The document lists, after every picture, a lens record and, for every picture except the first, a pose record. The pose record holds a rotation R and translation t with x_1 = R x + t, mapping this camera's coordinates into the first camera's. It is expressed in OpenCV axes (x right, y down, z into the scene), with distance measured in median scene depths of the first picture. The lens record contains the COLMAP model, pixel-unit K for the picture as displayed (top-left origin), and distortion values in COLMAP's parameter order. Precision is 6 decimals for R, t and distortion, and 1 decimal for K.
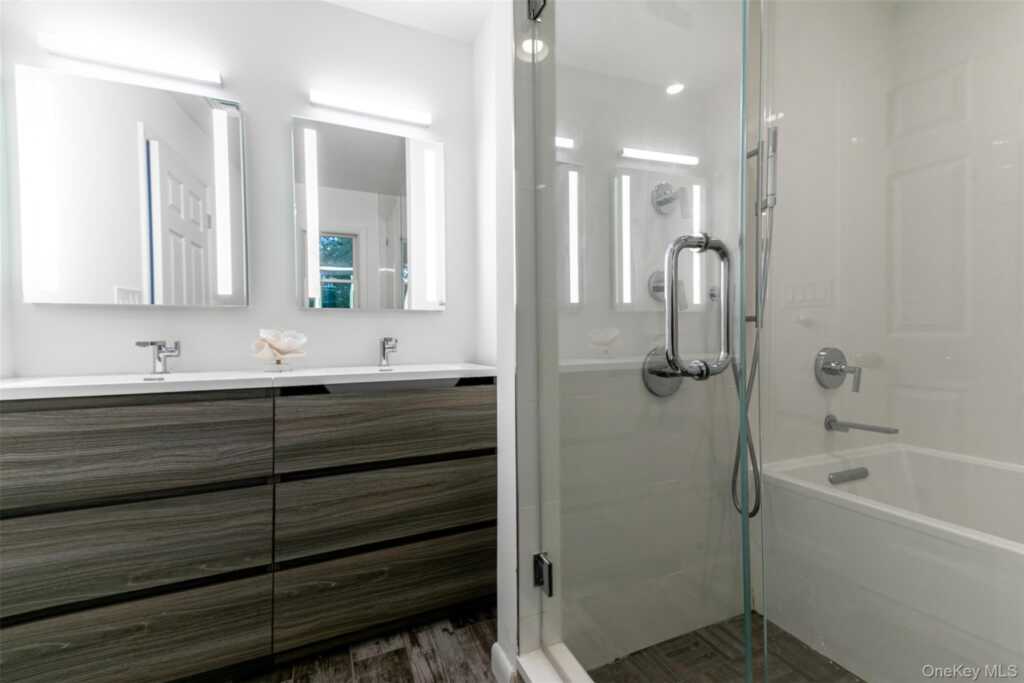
lens RADIAL K [[444.5, 0, 514.4], [0, 444.5, 338.7], [0, 0, 1]] dist [0.027419, -0.000297]
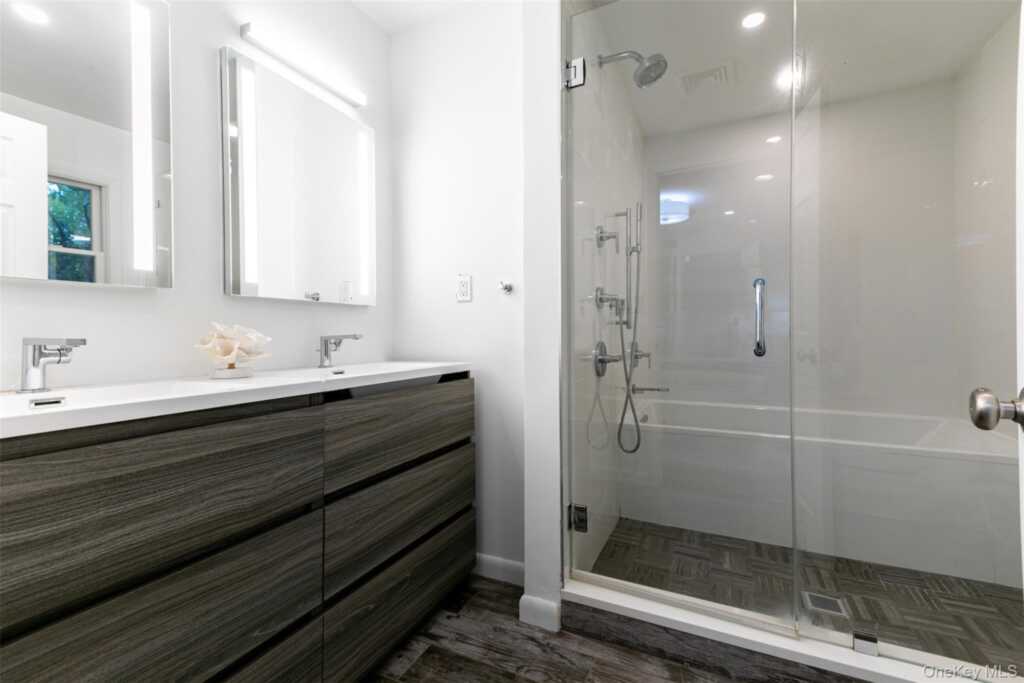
lens RADIAL K [[444.5, 0, 529.2], [0, 444.5, 335.9], [0, 0, 1]] dist [0.027419, -0.000297]
pose [[0.747919, 0.001706, 0.663787, -0.804831], [0.004295, 0.999963, -0.007410, 0.010432], [-0.663776, 0.008393, 0.747885, 0.113749]]
